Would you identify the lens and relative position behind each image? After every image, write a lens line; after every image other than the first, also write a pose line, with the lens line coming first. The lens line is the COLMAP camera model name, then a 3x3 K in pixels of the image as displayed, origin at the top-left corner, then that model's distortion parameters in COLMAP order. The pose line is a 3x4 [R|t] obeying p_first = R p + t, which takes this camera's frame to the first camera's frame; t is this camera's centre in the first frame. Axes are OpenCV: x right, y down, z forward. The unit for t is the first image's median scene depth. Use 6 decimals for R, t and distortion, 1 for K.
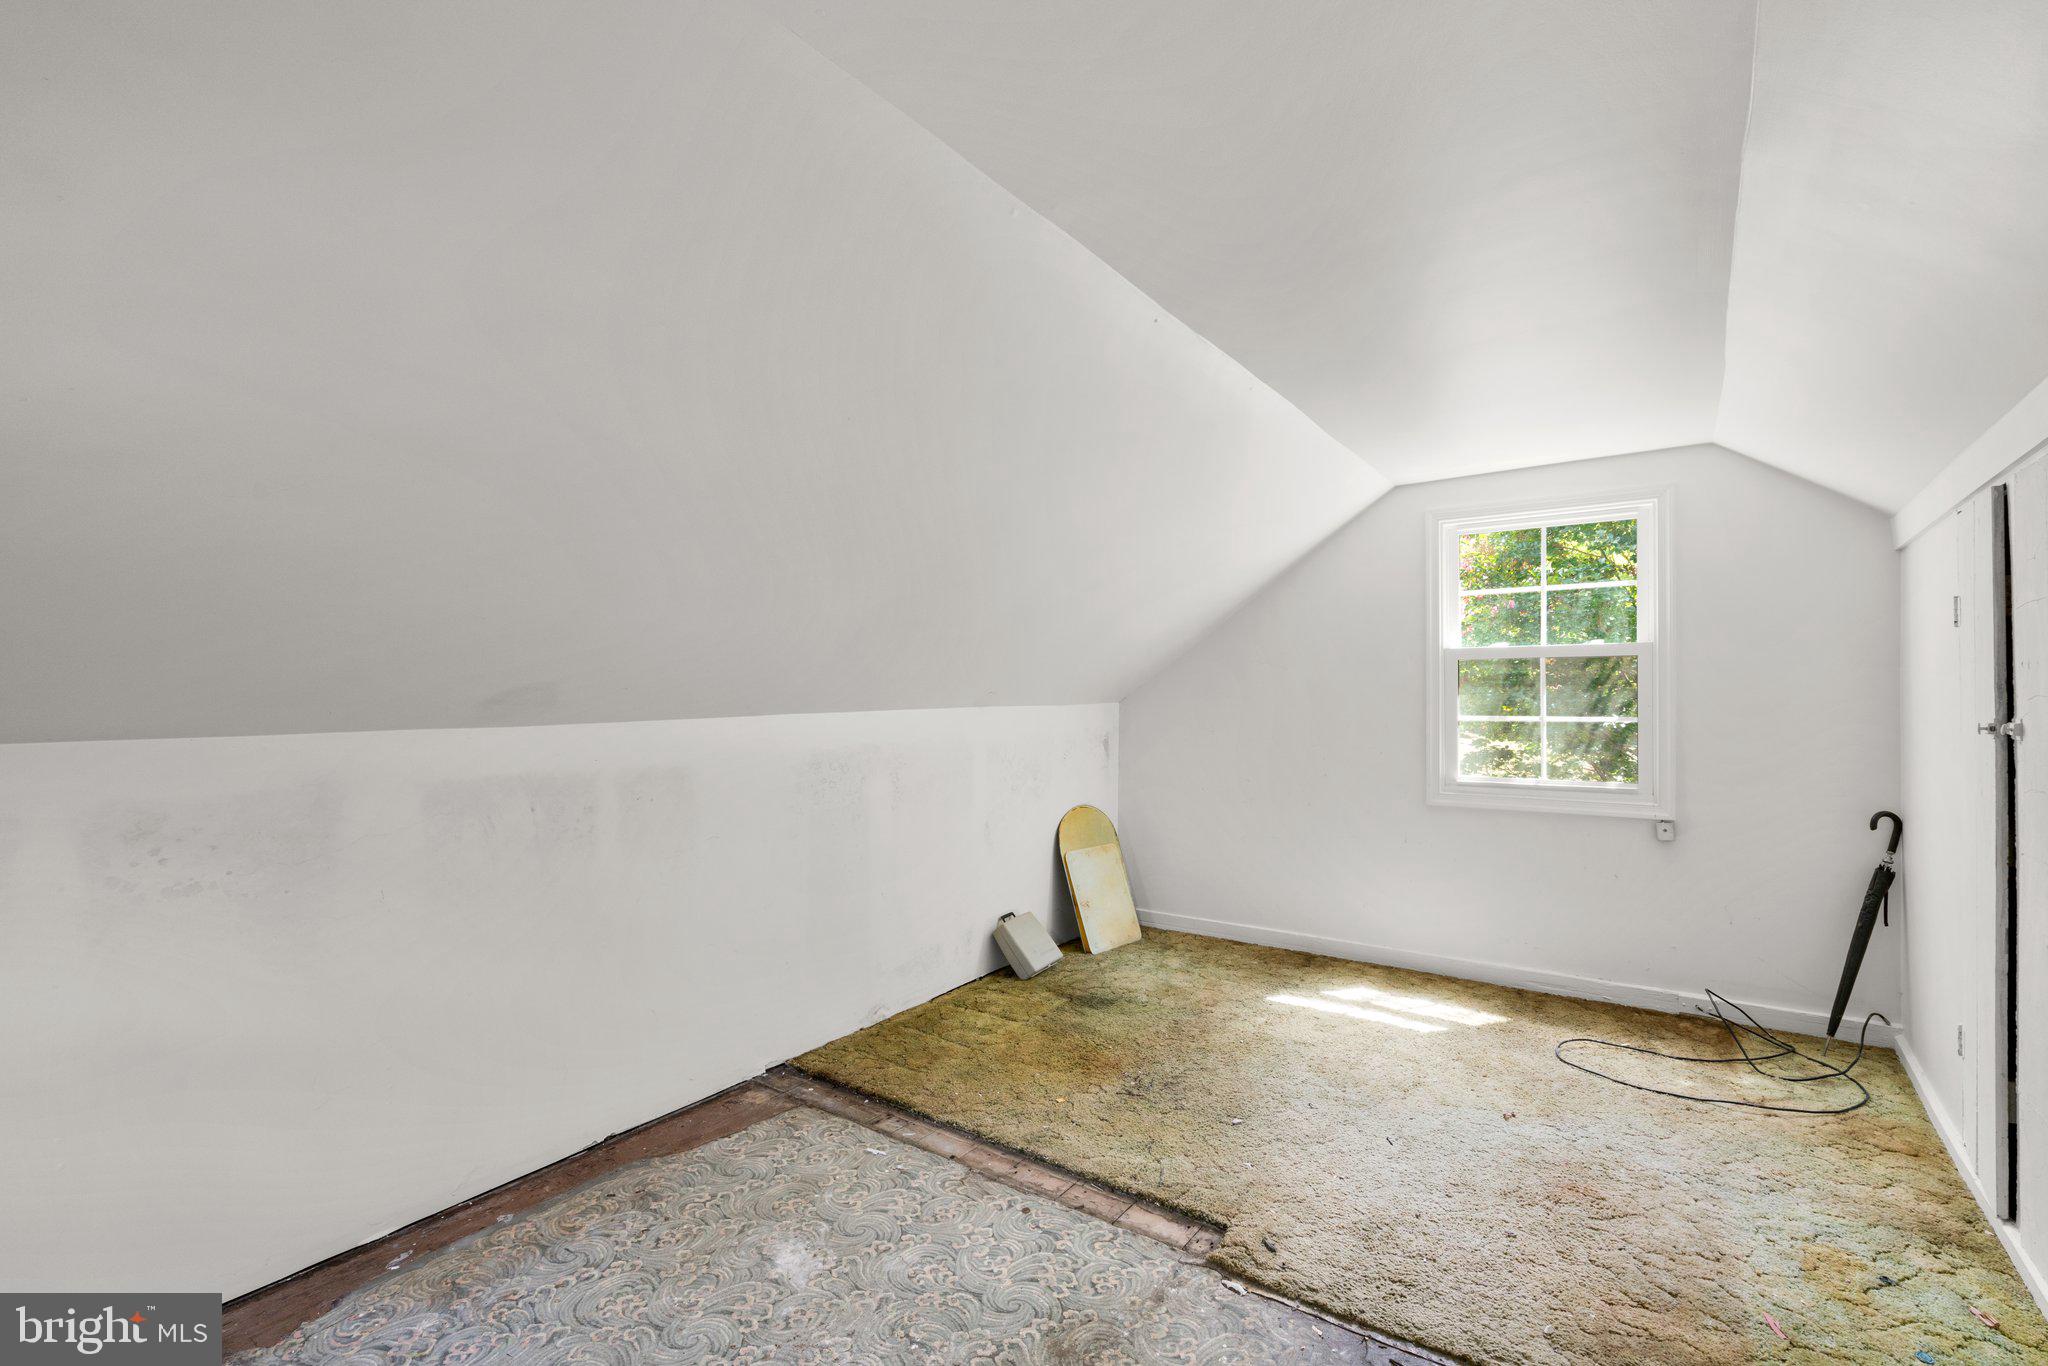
lens RADIAL K [[927.1, 0, 1016.0], [0, 927.1, 690.2], [0, 0, 1]] dist [-0.008738, 0.002038]
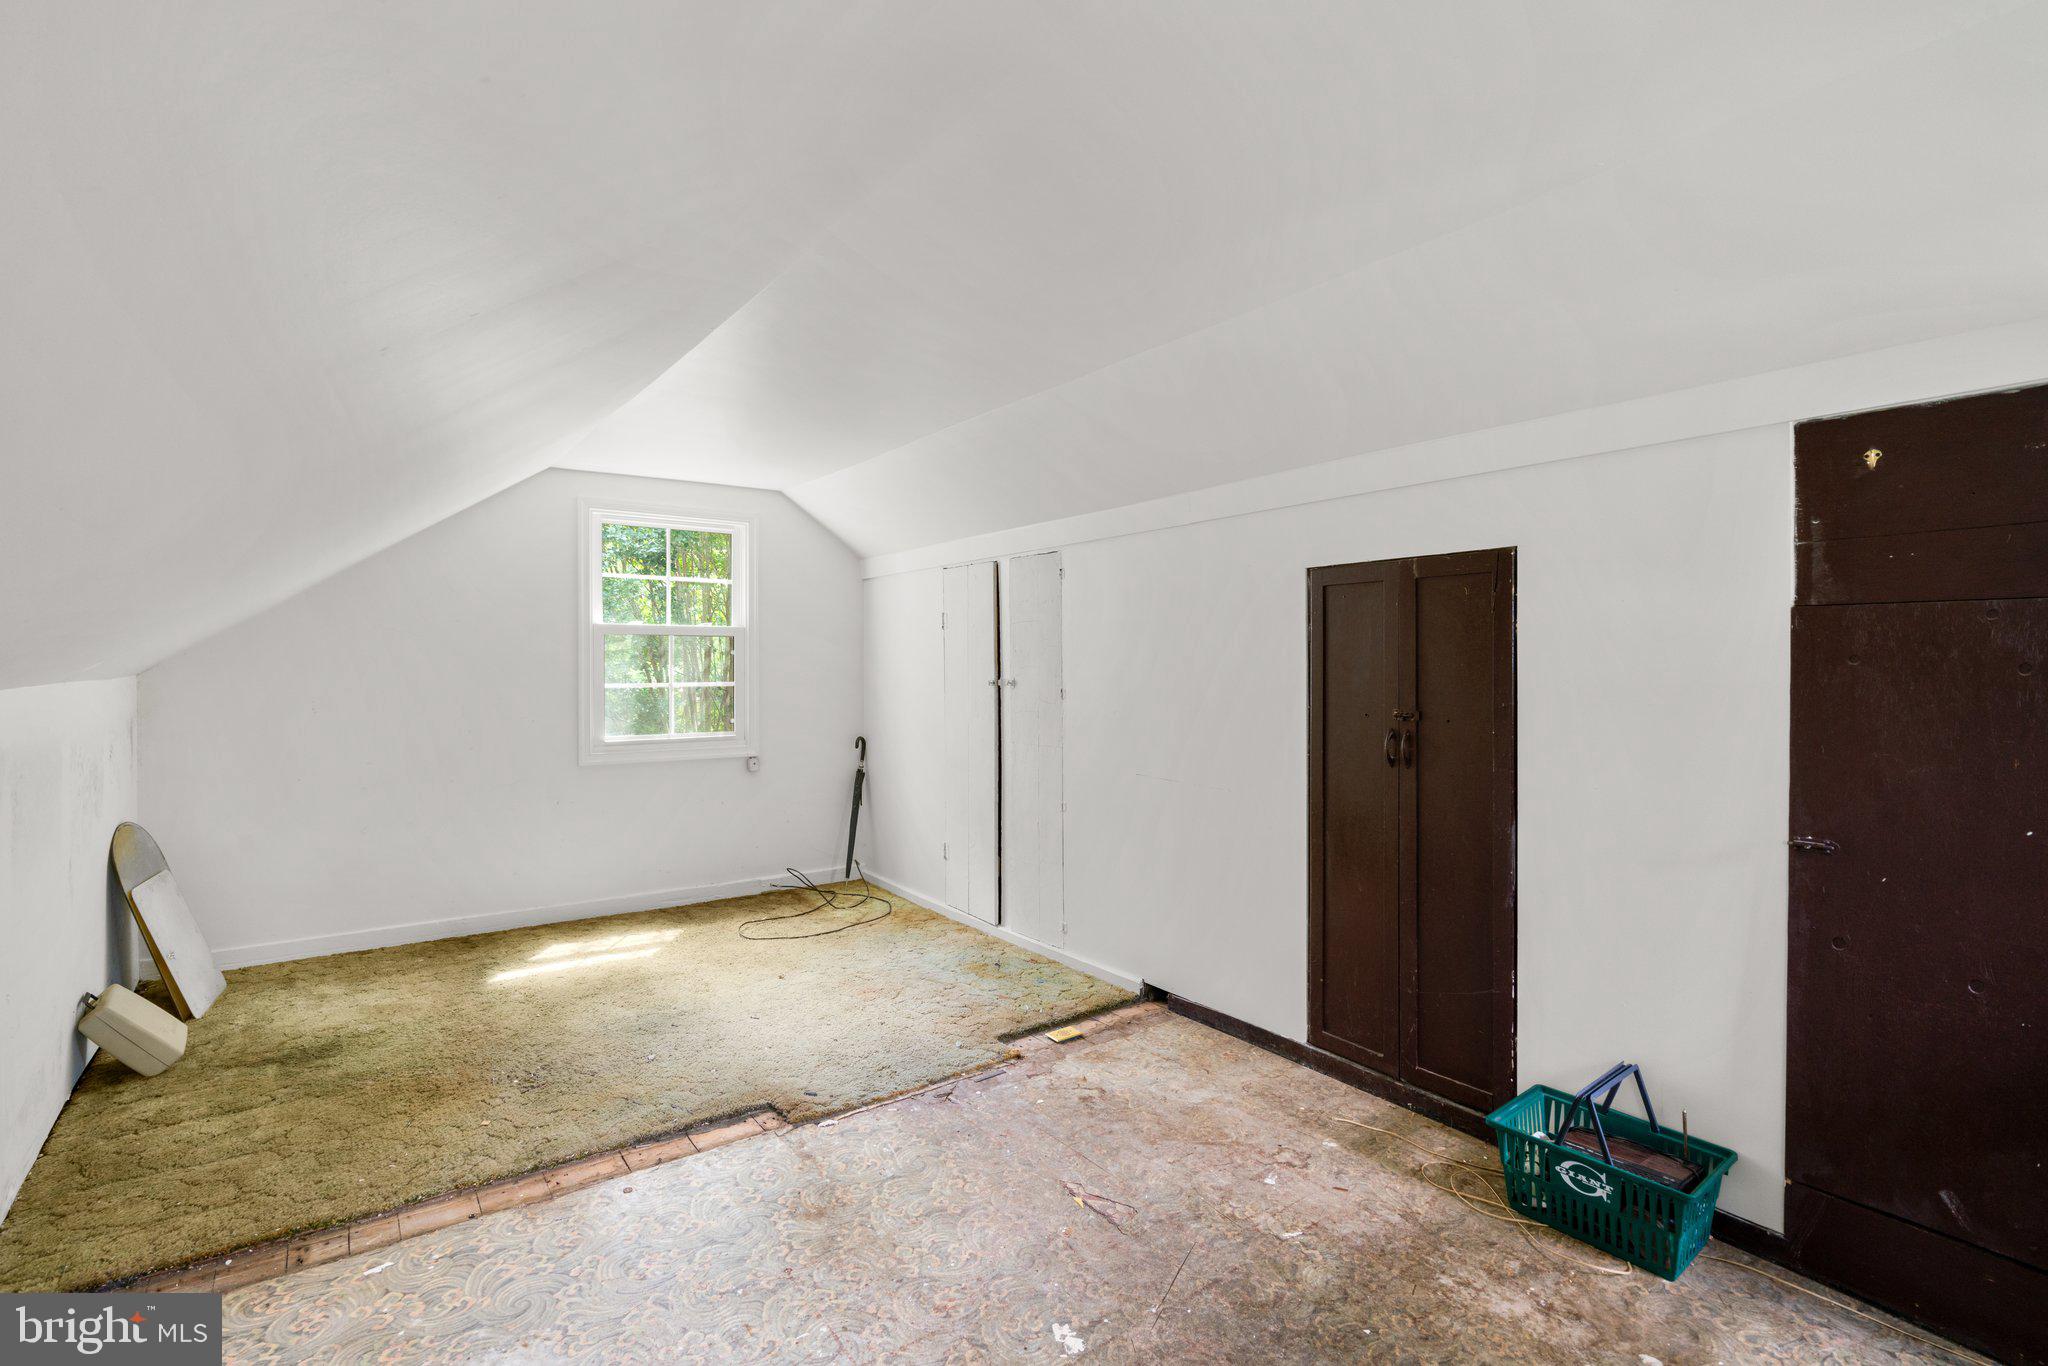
lens RADIAL K [[927.1, 0, 1028.9], [0, 927.1, 675.5], [0, 0, 1]] dist [-0.008738, 0.002038]
pose [[0.298064, -0.006946, 0.954520, -0.554283], [-0.006036, 0.999940, 0.009162, 0.004878], [-0.954527, -0.008492, 0.298005, 0.216015]]
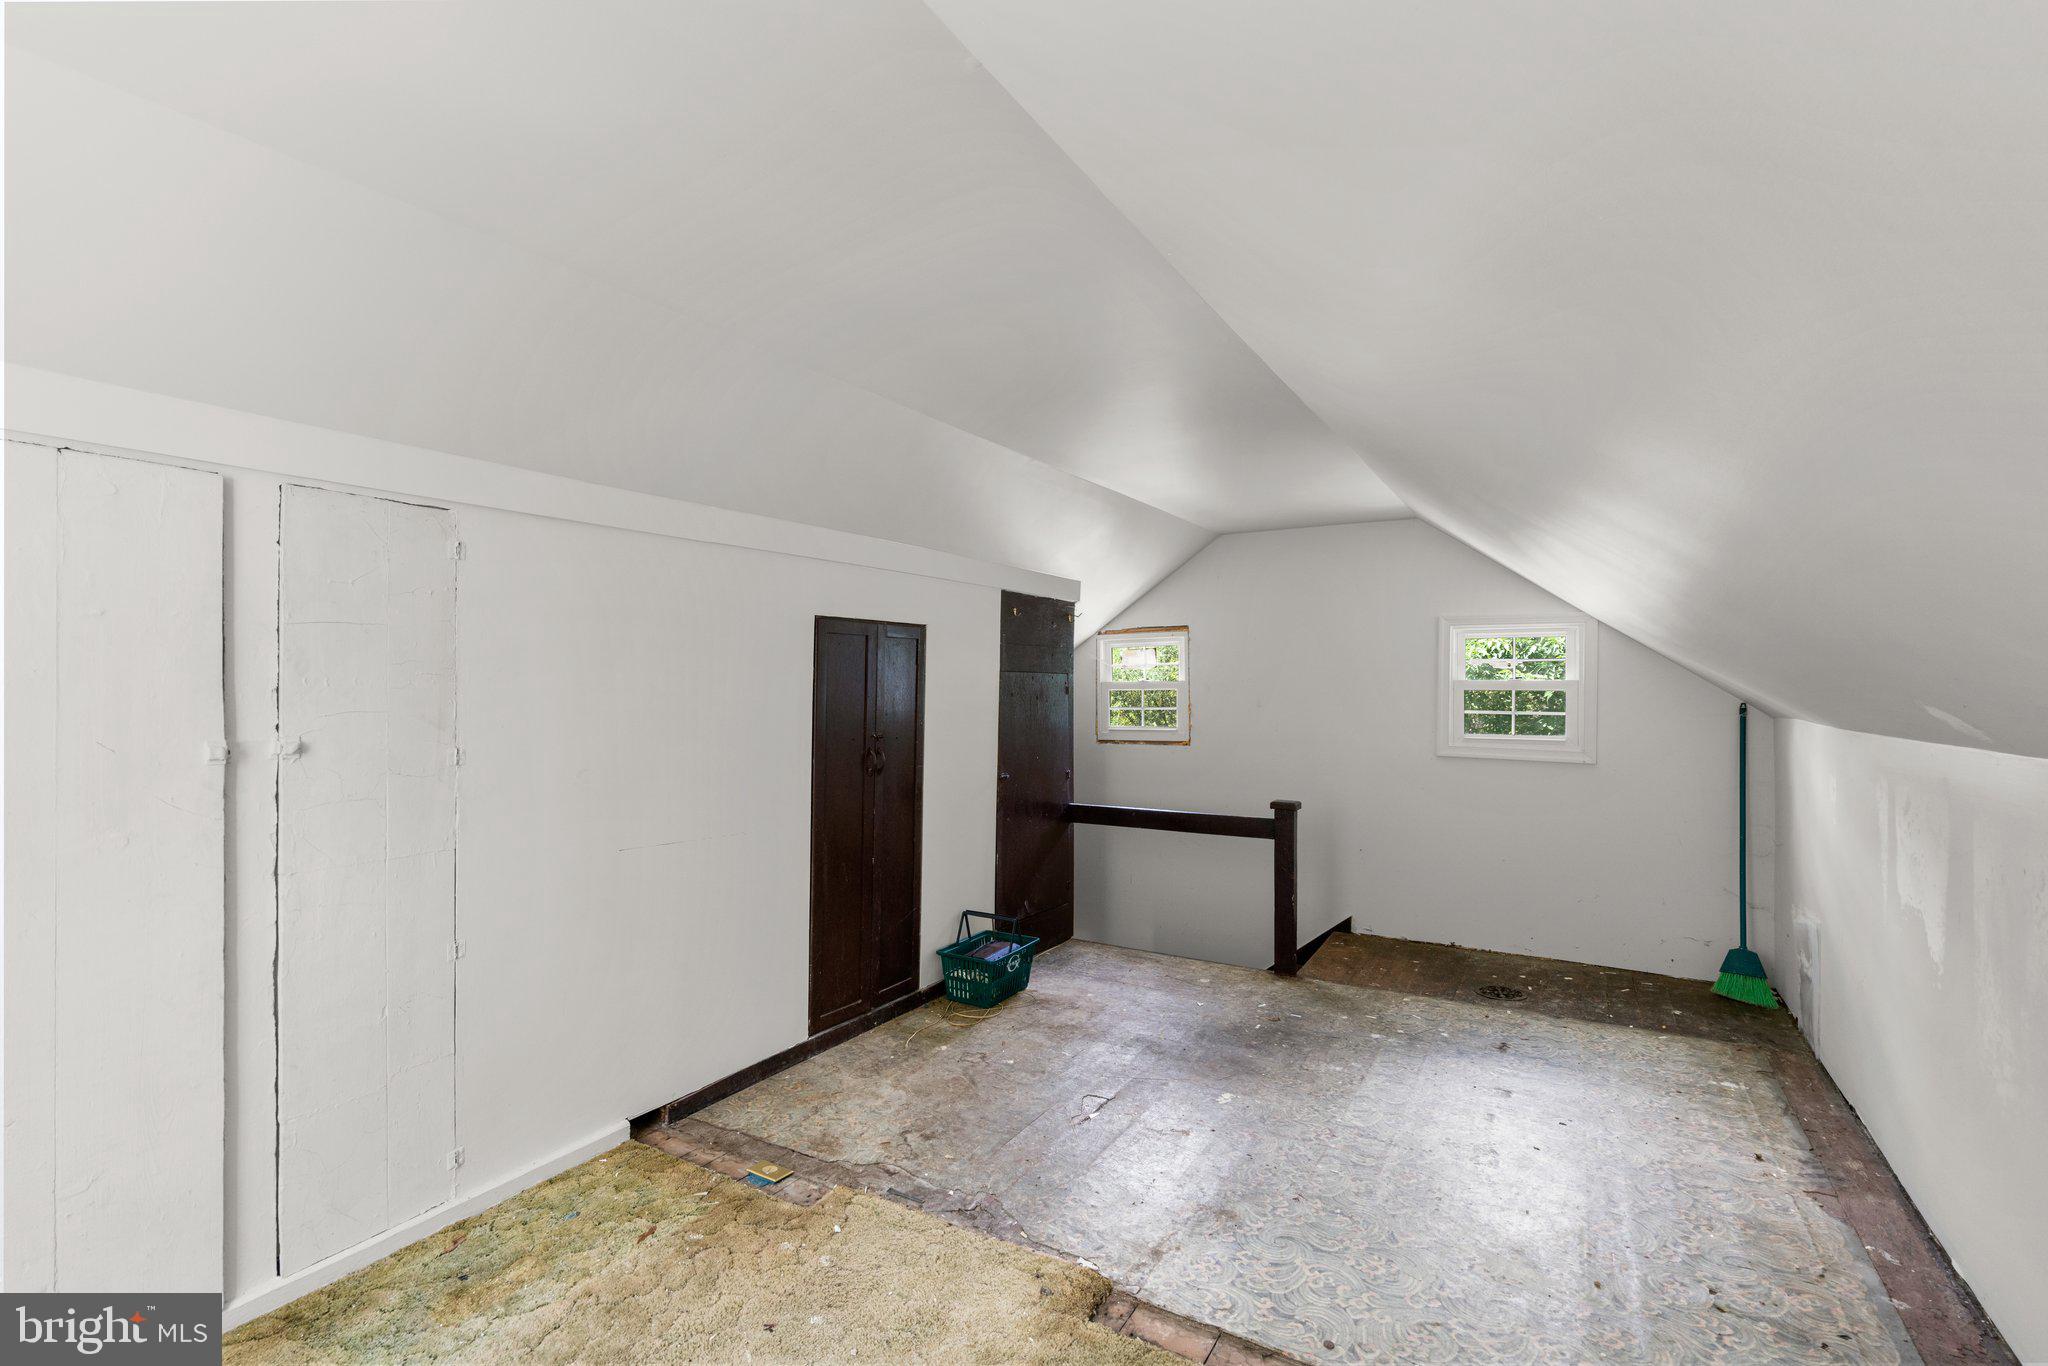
lens RADIAL K [[927.1, 0, 991.1], [0, 927.1, 679.6], [0, 0, 1]] dist [-0.008738, 0.002038]
pose [[-0.998471, 0.000300, -0.055282, 0.248583], [0.000863, 0.999948, -0.010157, -0.012583], [0.055276, -0.010189, -0.998419, 1.264611]]
